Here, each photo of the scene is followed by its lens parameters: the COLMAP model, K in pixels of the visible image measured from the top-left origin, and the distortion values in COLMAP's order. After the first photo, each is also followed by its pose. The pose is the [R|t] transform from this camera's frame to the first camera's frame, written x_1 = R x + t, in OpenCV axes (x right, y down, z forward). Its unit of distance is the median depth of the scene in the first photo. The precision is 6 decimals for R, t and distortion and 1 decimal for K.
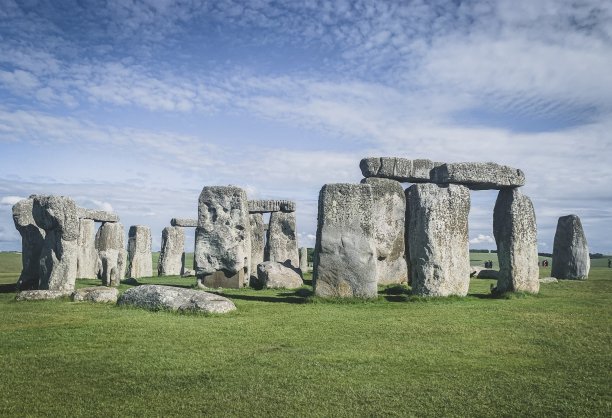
lens RADIAL K [[507.0, 0, 307.3], [0, 507.0, 207.1], [0, 0, 1]] dist [0.055013, -0.001537]
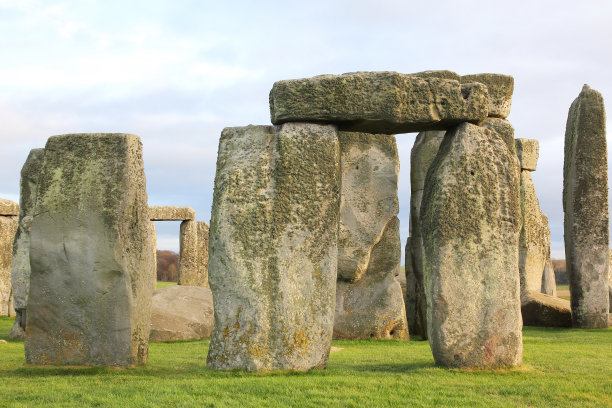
lens RADIAL K [[937.0, 0, 301.0], [0, 937.0, 185.5], [0, 0, 1]] dist [0.155261, 0.000000]
pose [[0.938017, -0.031799, -0.345128, 0.561822], [0.034085, 0.999419, 0.000554, 0.010614], [0.344910, -0.012283, 0.938556, 0.176284]]
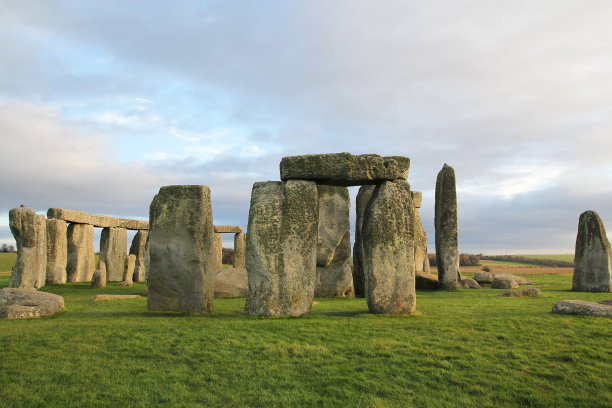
lens RADIAL K [[480.2, 0, 307.2], [0, 480.2, 202.1], [0, 0, 1]] dist [-0.032011, 0.000467]
pose [[0.943658, -0.035377, -0.329027, 0.546780], [0.028211, 0.999250, -0.026532, 0.012737], [0.329719, 0.015755, 0.943948, 0.229754]]
